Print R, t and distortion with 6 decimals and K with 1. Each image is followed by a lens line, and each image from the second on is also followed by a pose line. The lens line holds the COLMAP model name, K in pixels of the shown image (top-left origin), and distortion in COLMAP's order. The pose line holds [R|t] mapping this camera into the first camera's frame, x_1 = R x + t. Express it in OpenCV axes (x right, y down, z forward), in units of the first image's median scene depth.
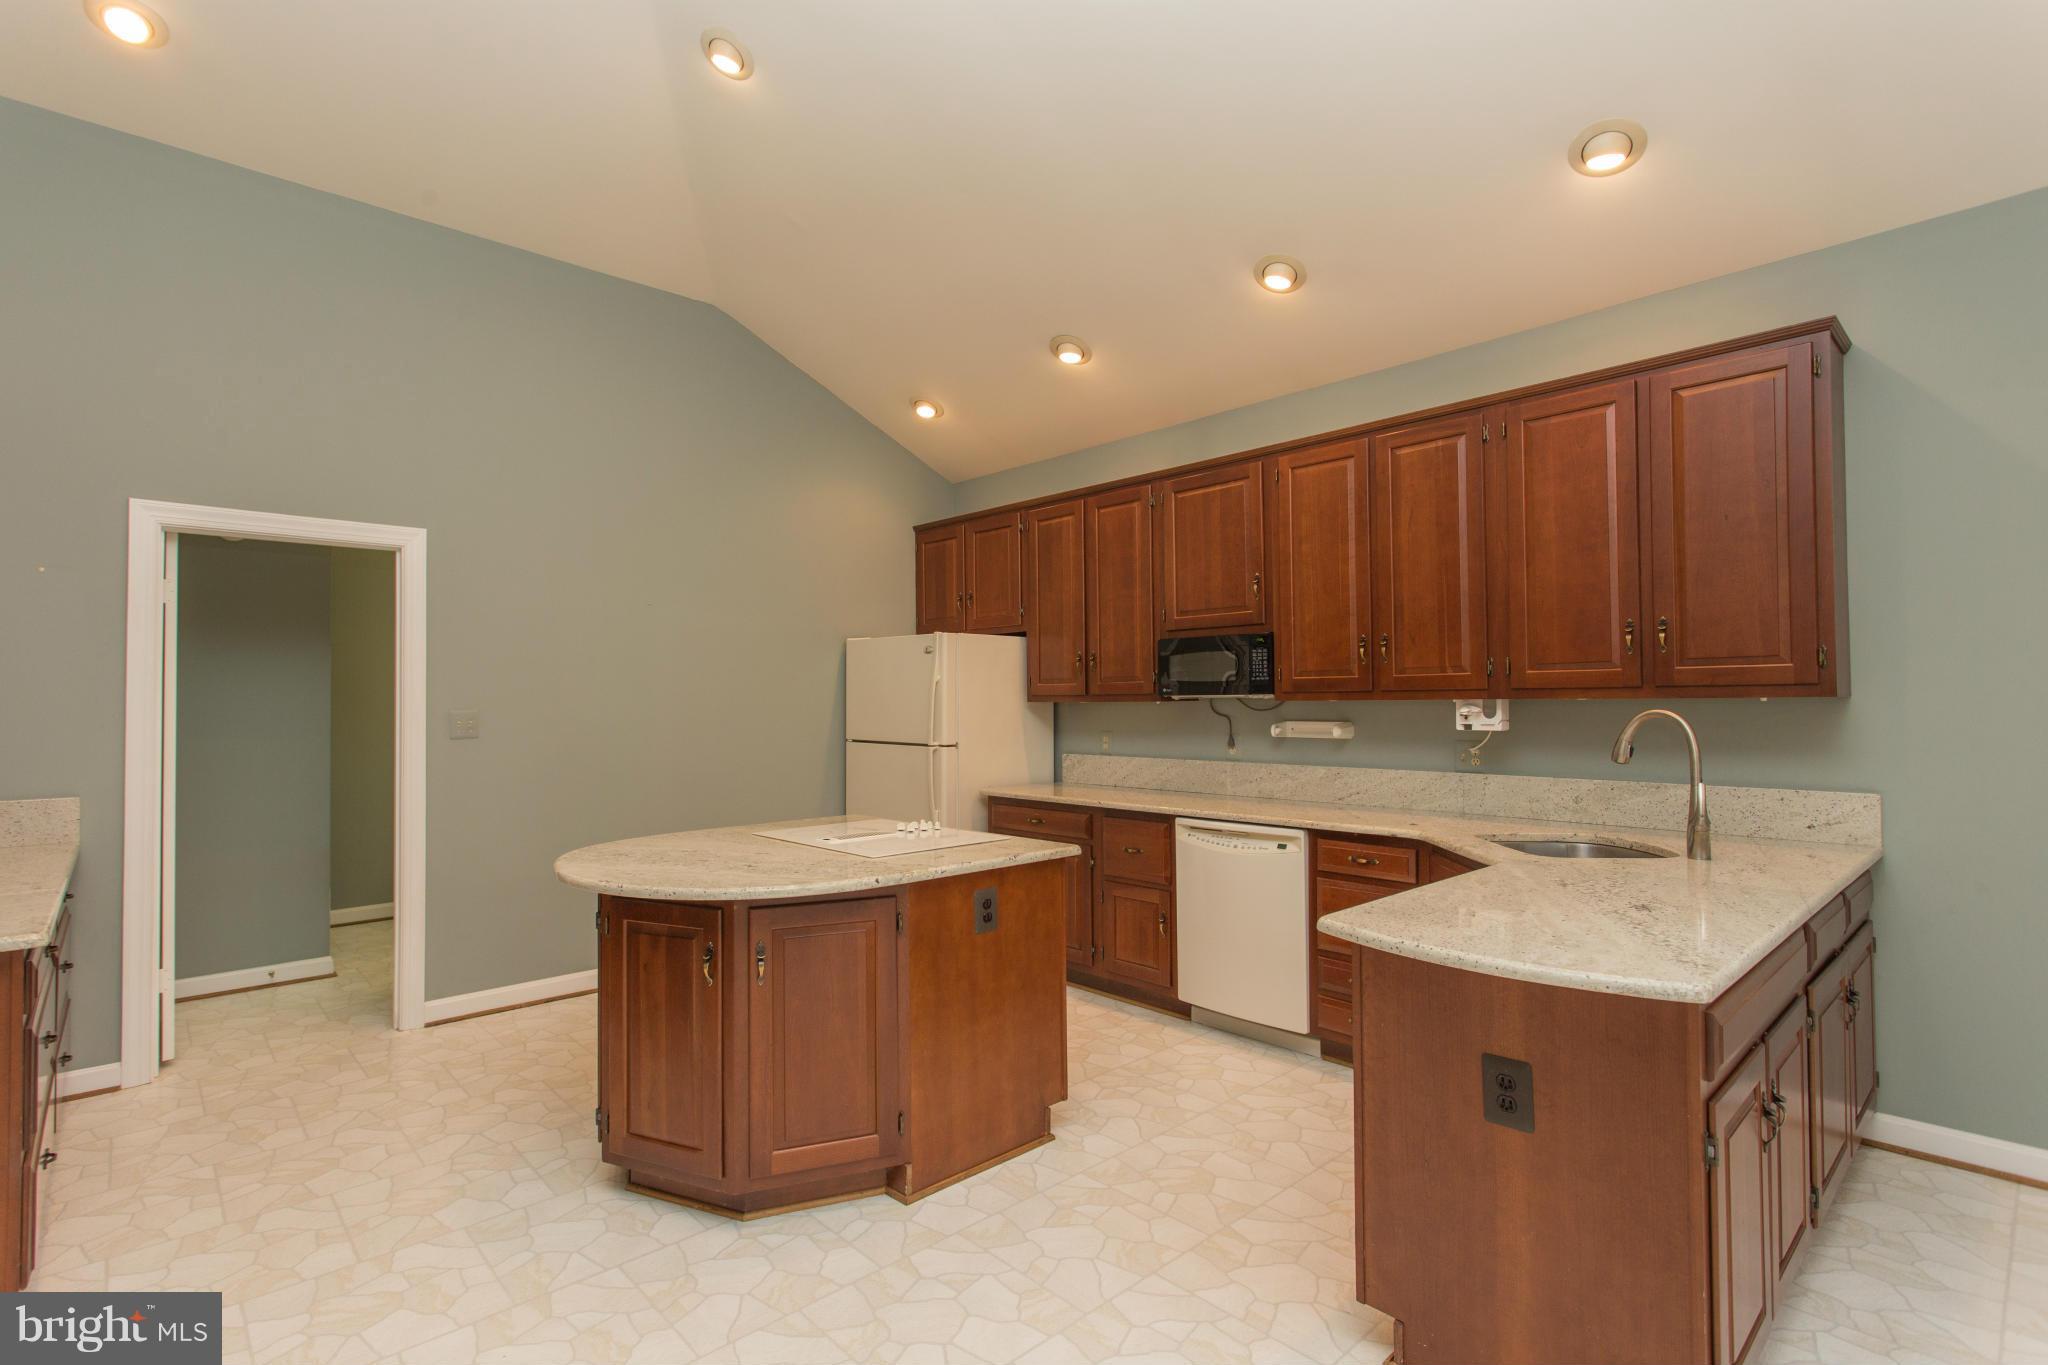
lens RADIAL K [[971.8, 0, 1009.5], [0, 971.8, 691.0], [0, 0, 1]] dist [0.003786, -0.000179]
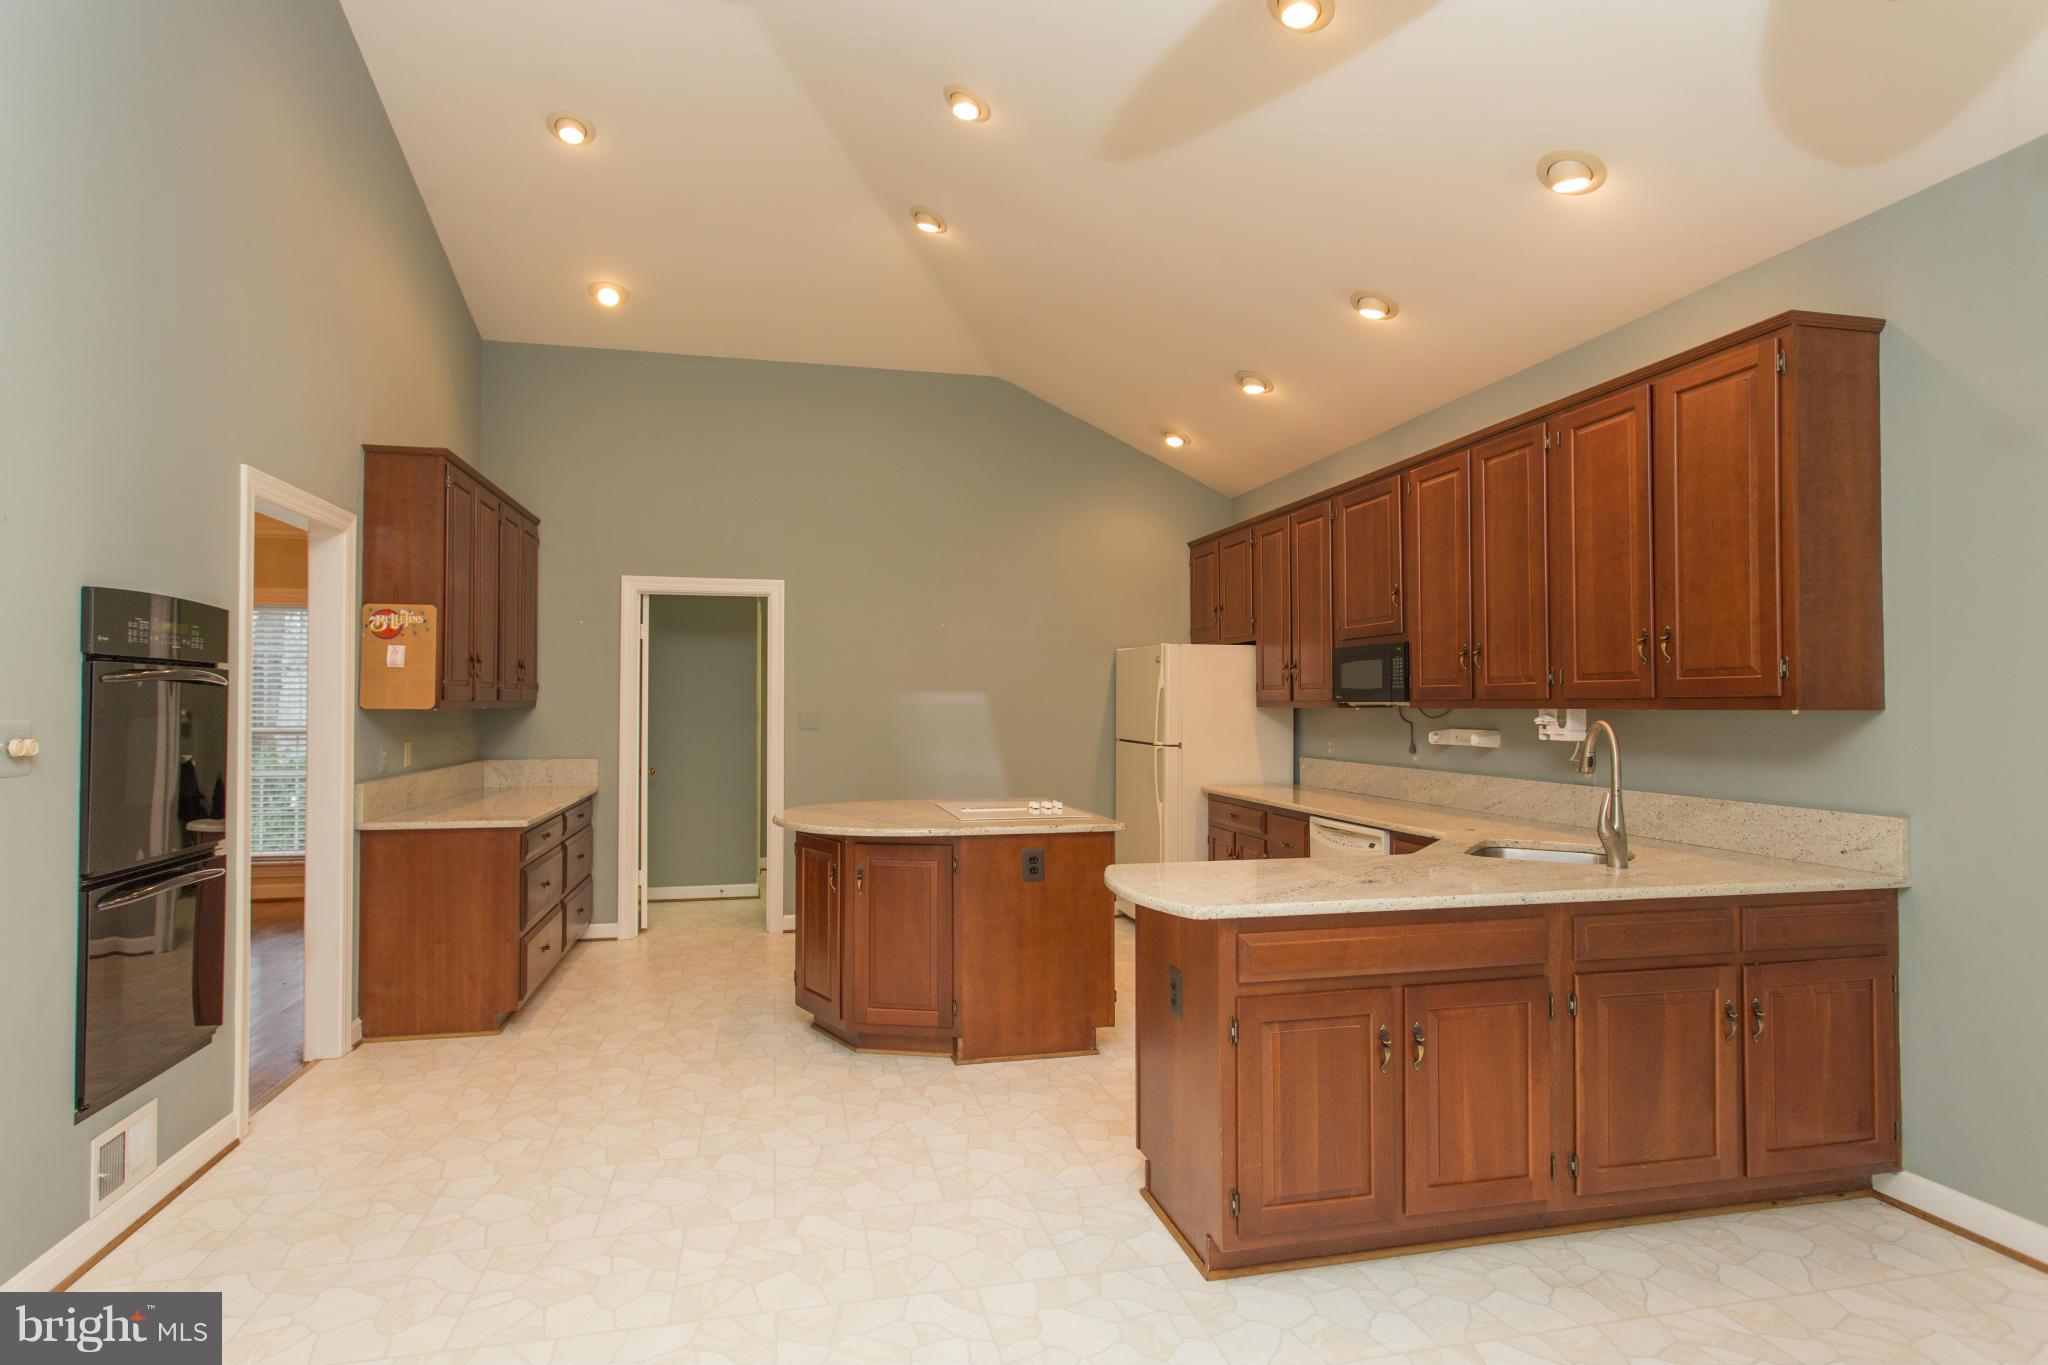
lens RADIAL K [[1086.3, 0, 997.7], [0, 1086.3, 691.6], [0, 0, 1]] dist [-0.003714, 0.001010]
pose [[0.862211, 0.002327, -0.506543, 0.524405], [-0.001976, 0.999997, 0.001229, -0.008915], [0.506545, -0.000059, 0.862214, -0.227597]]
